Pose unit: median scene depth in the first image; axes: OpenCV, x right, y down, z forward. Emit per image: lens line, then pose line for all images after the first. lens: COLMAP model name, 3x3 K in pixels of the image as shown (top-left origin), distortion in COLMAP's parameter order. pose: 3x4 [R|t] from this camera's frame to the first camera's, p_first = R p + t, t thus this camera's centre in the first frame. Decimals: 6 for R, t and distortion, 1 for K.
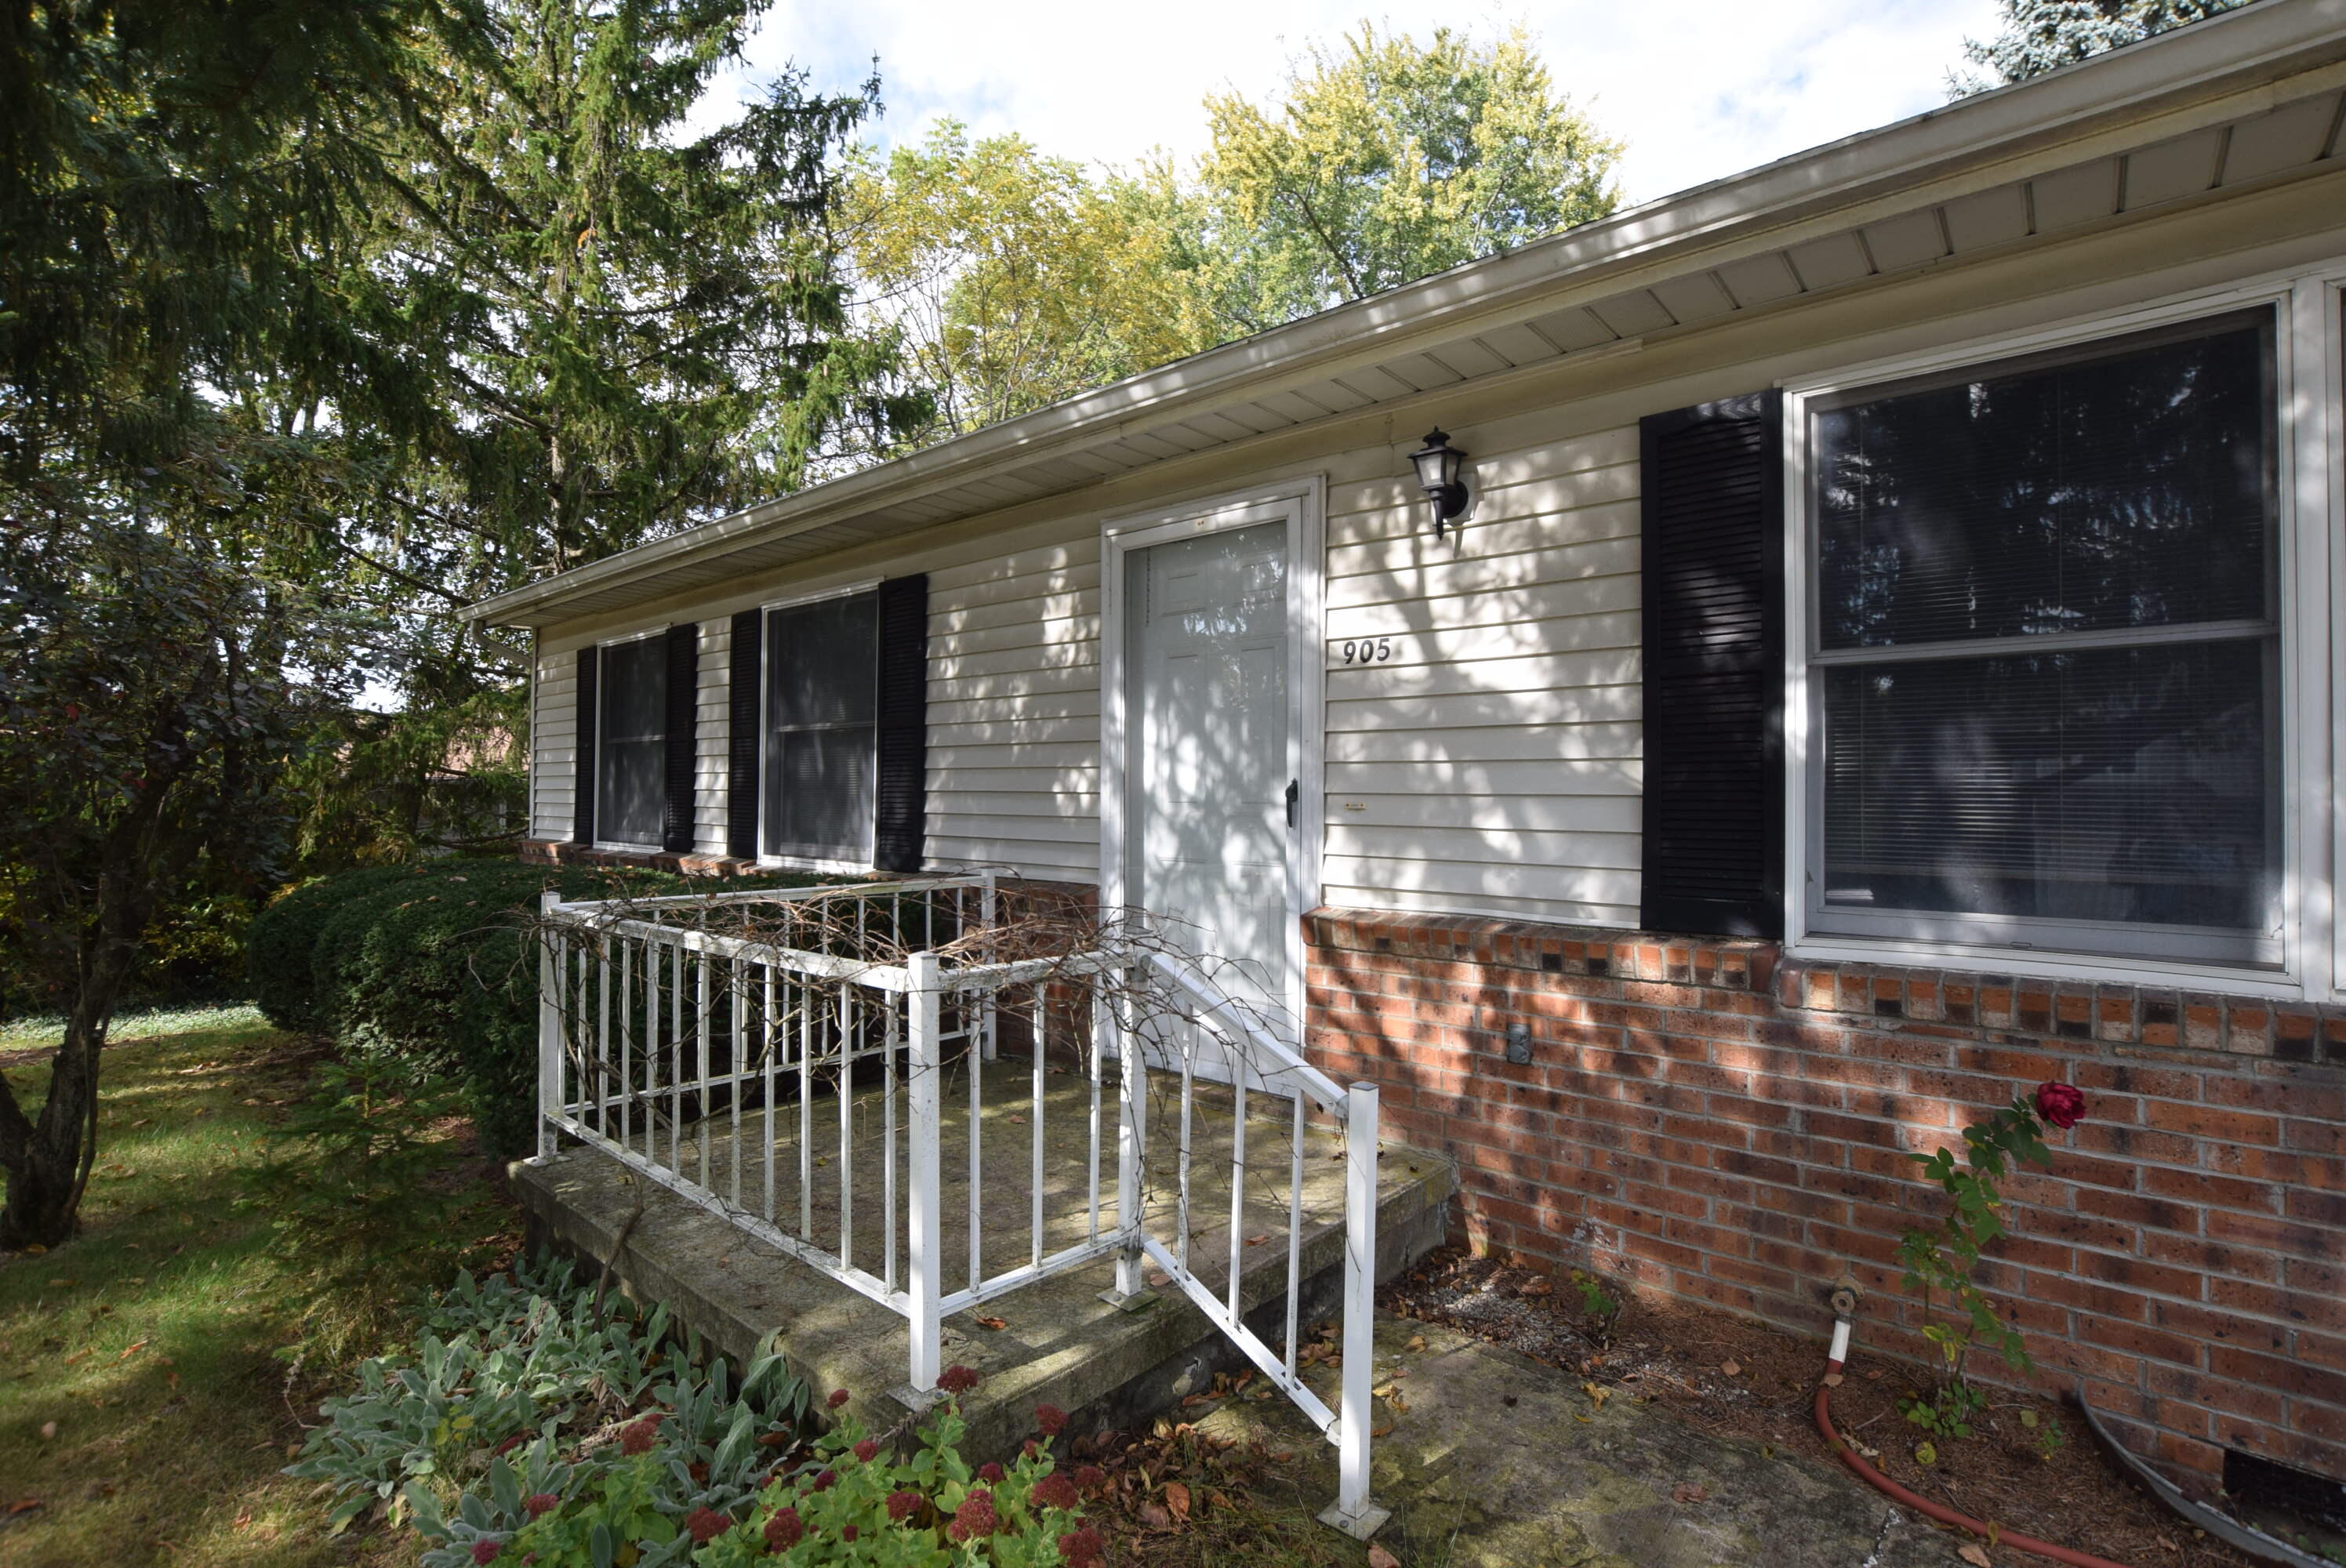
lens RADIAL K [[1081.2, 0, 1173.5], [0, 1081.2, 781.9], [0, 0, 1]] dist [-0.014887, 0.000615]
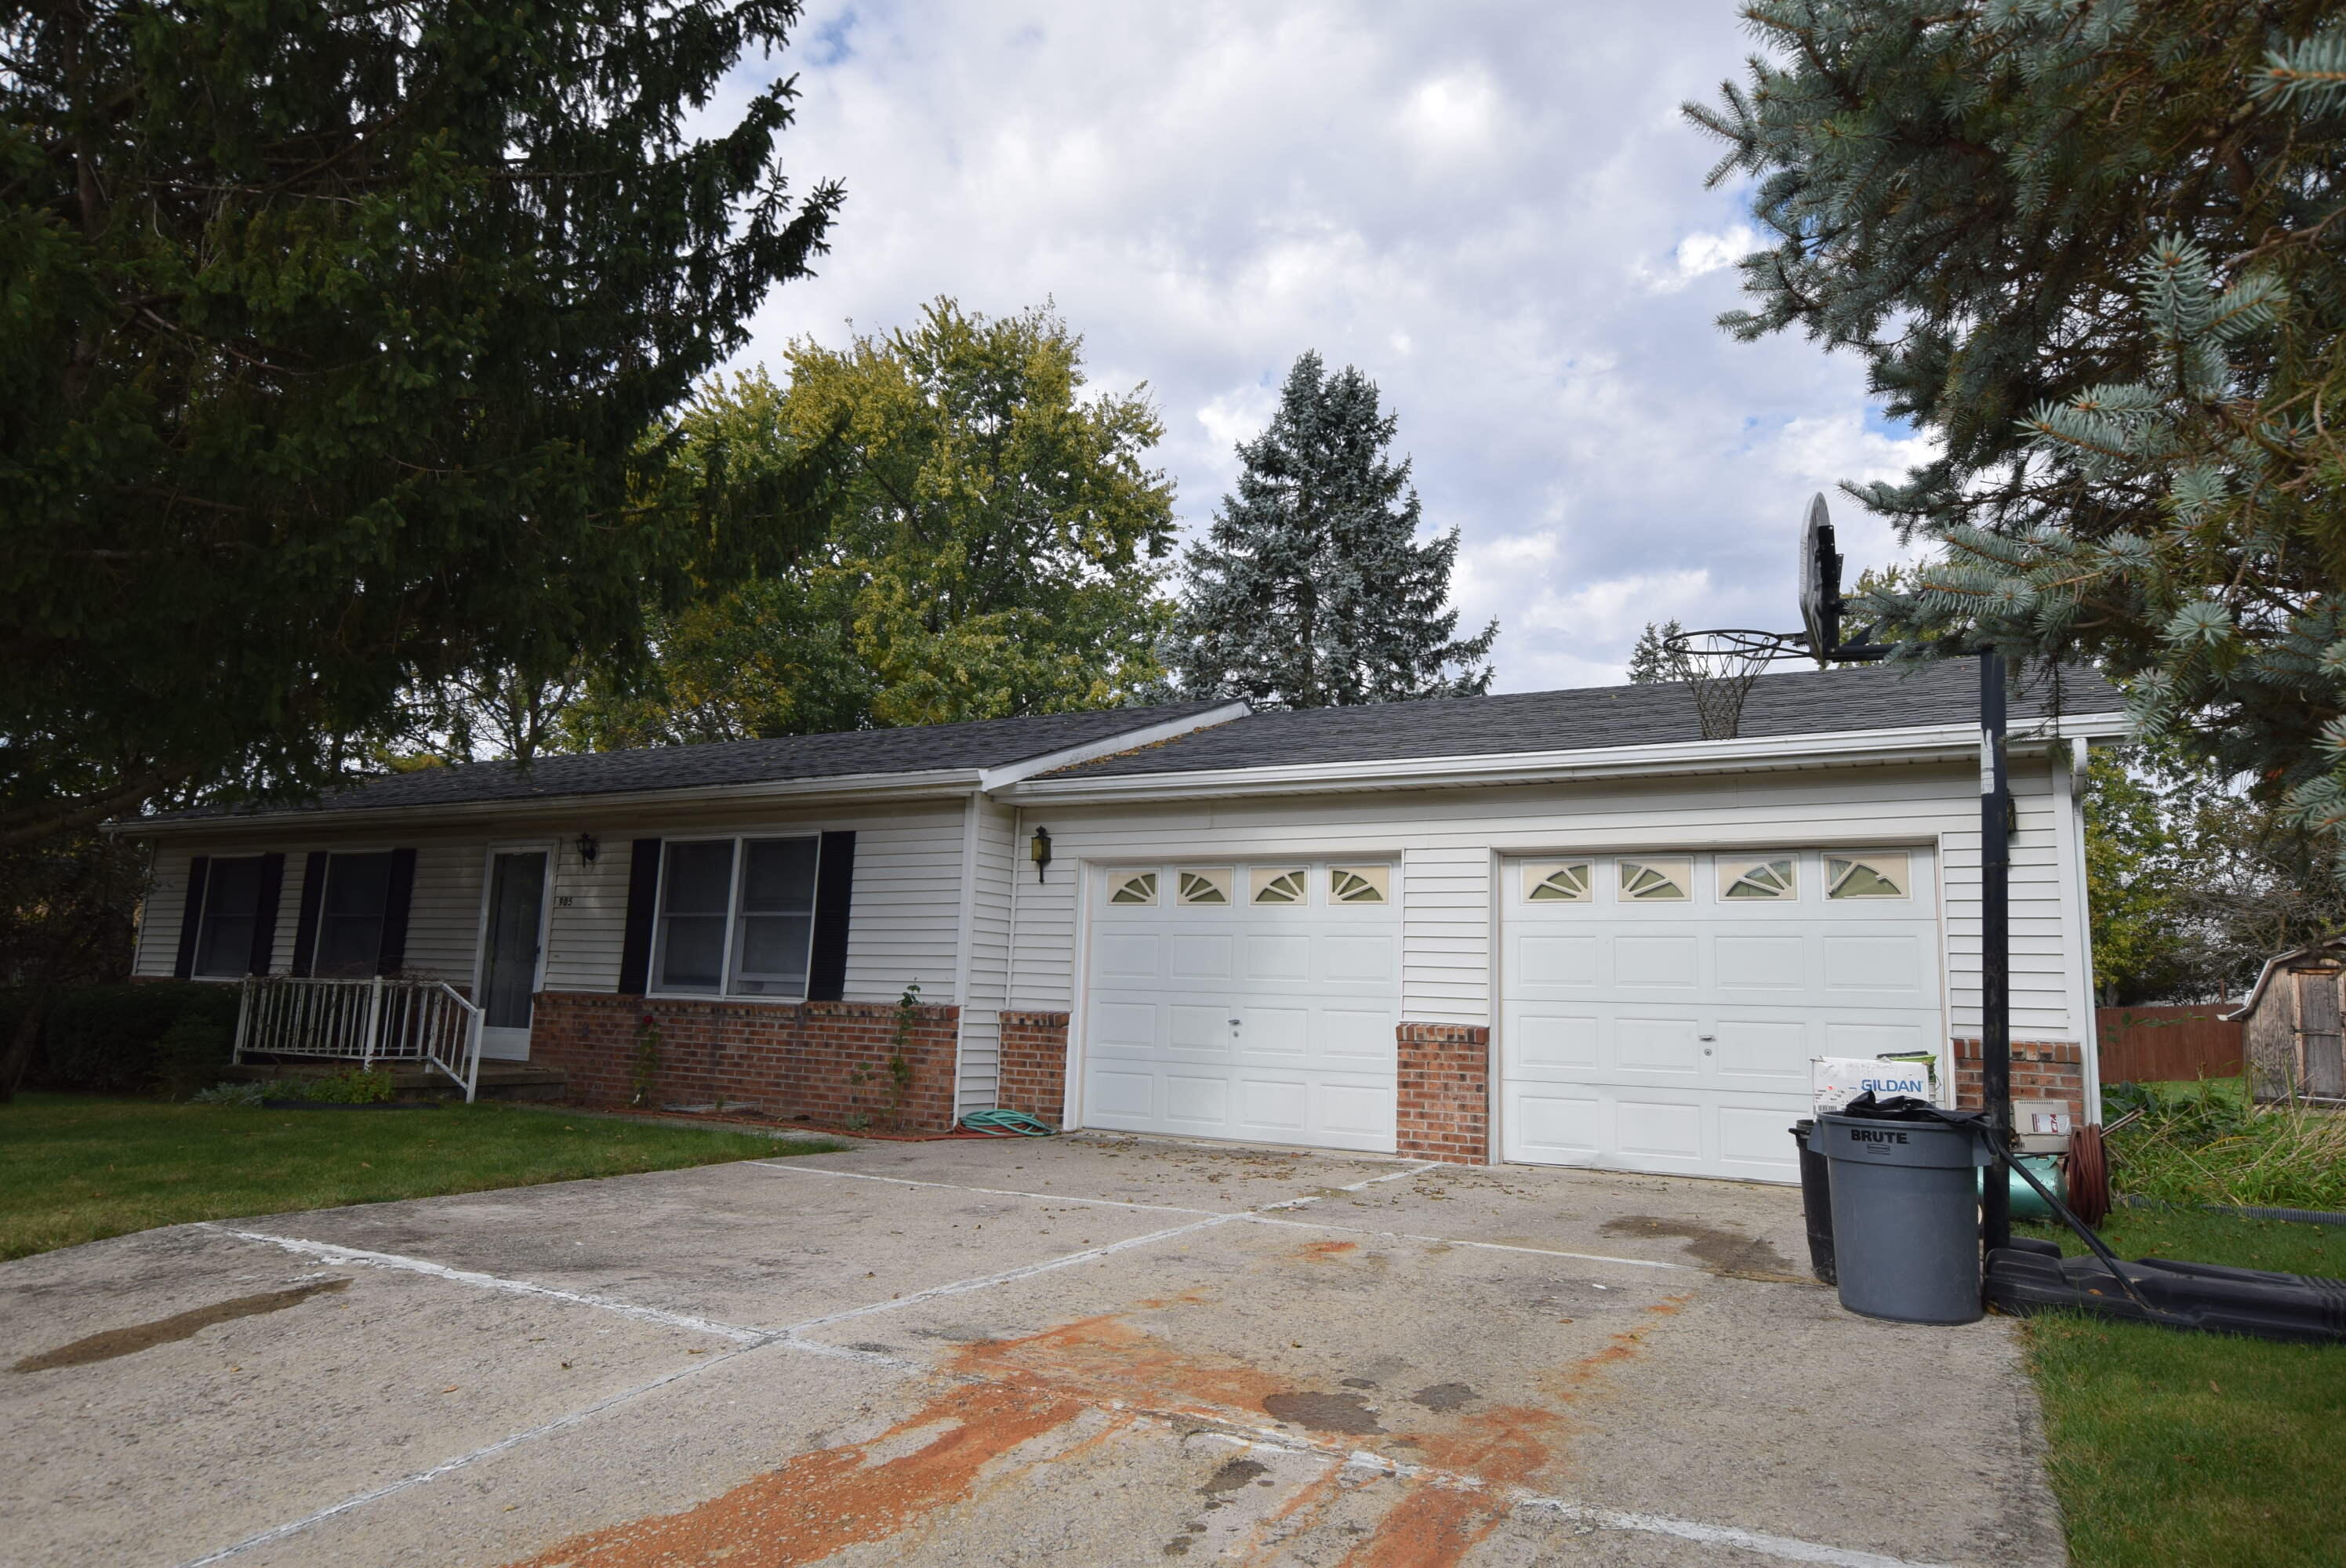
lens RADIAL K [[1394.1, 0, 1173.1], [0, 1394.1, 784.5], [0, 0, 1]] dist [-0.002189, -0.000100]
pose [[0.974623, 0.064641, 0.214317, 1.047983], [-0.033617, 0.988807, -0.145362, 0.062689], [-0.221314, 0.134469, 0.965887, -3.346863]]
